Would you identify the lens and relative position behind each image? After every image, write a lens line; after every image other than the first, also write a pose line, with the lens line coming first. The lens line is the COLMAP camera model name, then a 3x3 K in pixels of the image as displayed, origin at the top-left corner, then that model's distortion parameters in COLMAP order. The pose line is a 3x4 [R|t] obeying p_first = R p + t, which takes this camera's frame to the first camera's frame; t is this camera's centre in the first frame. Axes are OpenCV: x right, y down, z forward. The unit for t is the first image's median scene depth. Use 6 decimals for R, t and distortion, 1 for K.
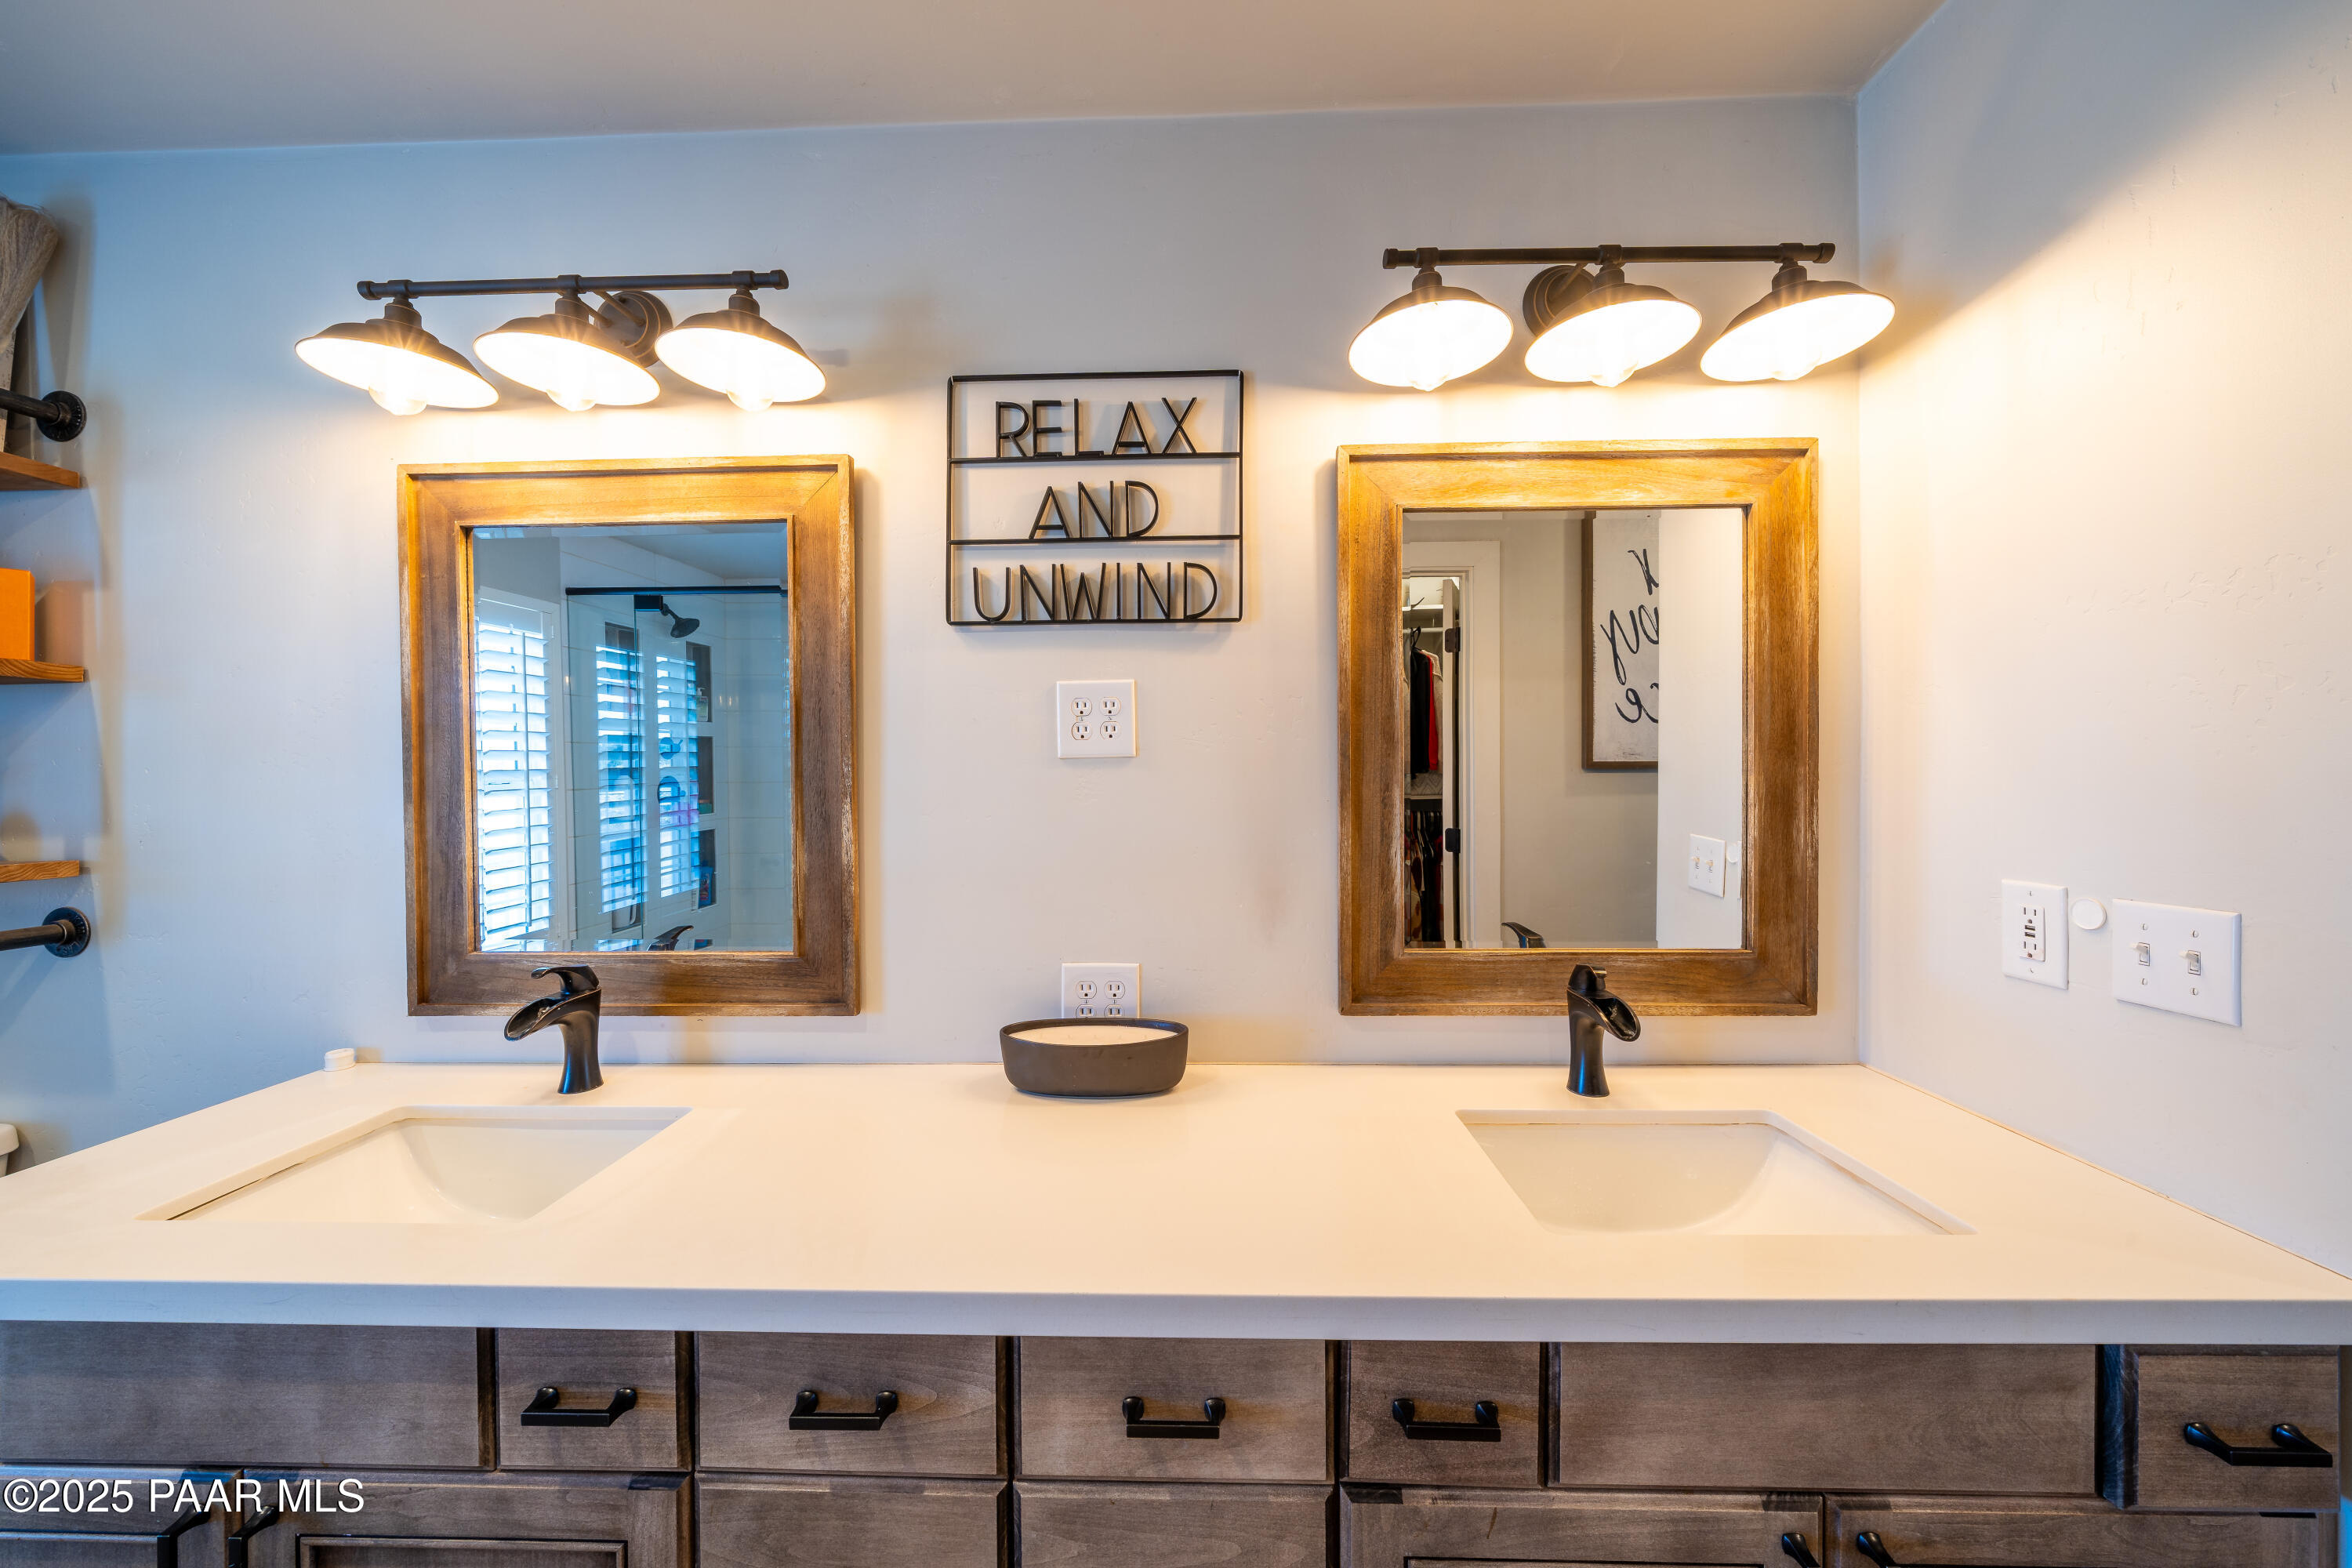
lens RADIAL K [[846.5, 0, 1174.9], [0, 846.5, 775.2], [0, 0, 1]] dist [-0.001441, 0.000281]
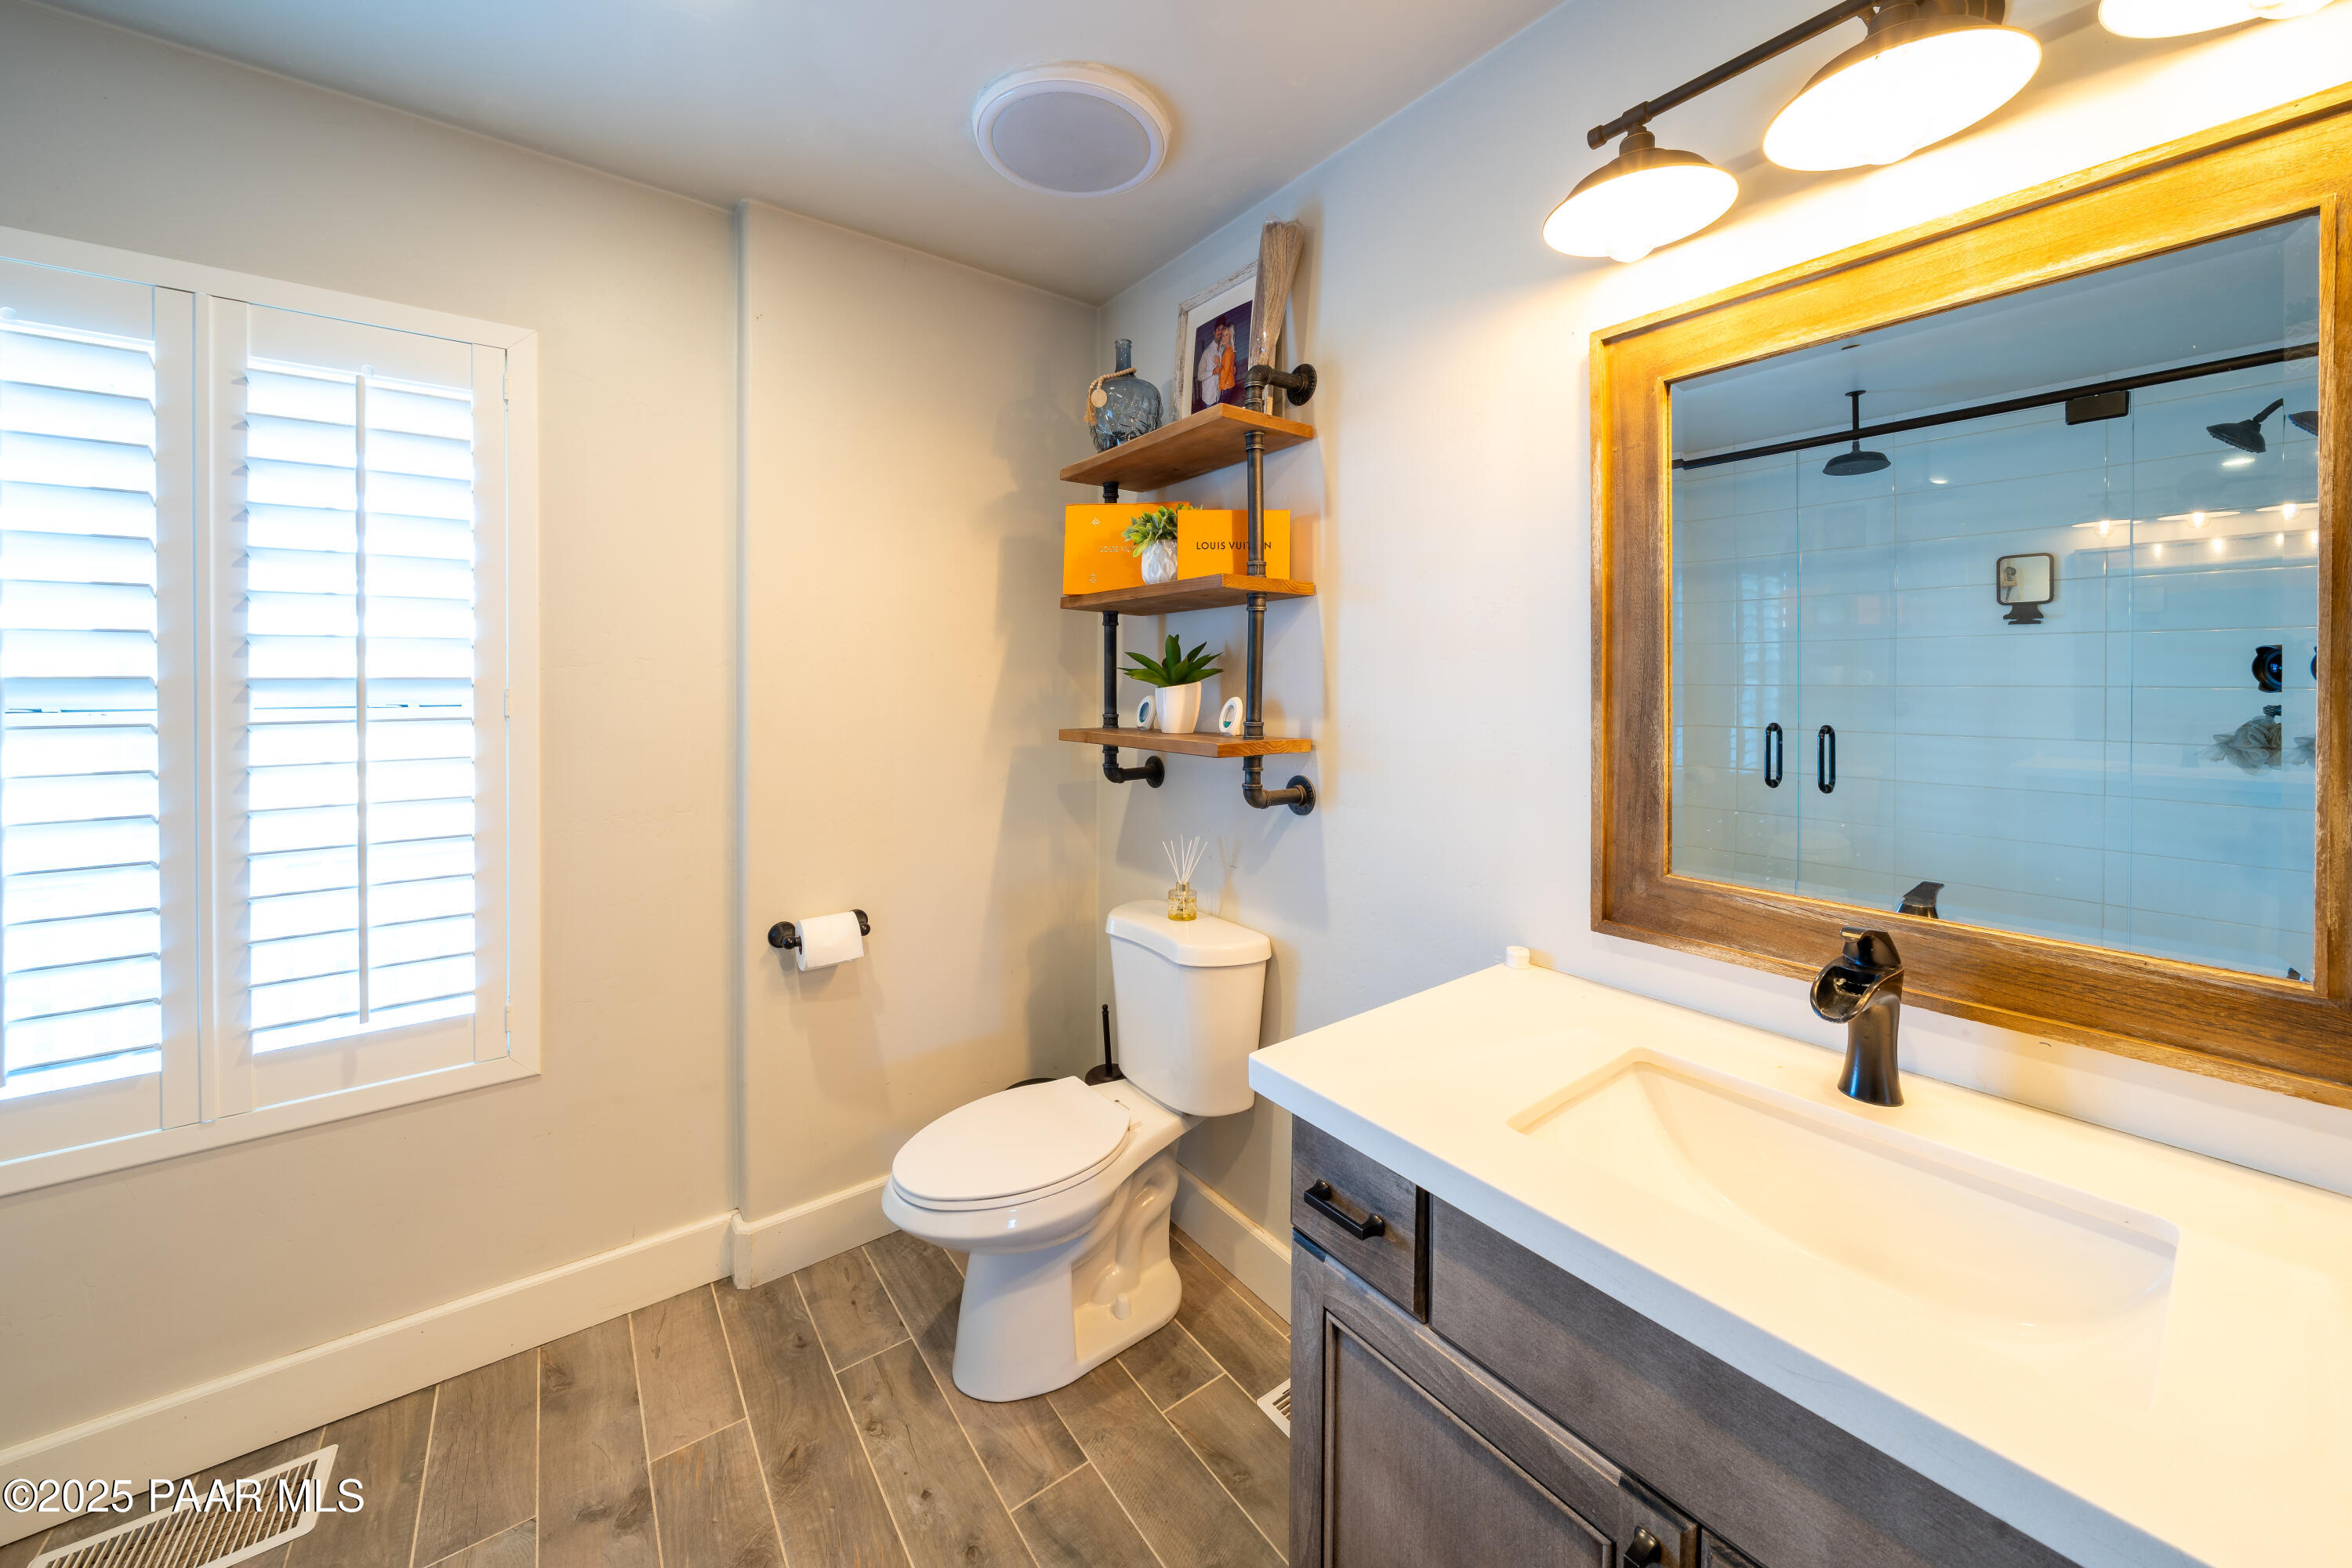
lens RADIAL K [[846.5, 0, 1166.7], [0, 846.5, 685.3], [0, 0, 1]] dist [-0.001441, 0.000281]
pose [[0.623129, 0.012218, -0.782023, -0.478455], [-0.005414, 0.999921, 0.011308, 0.008817], [0.782100, -0.002812, 0.623146, 0.062676]]
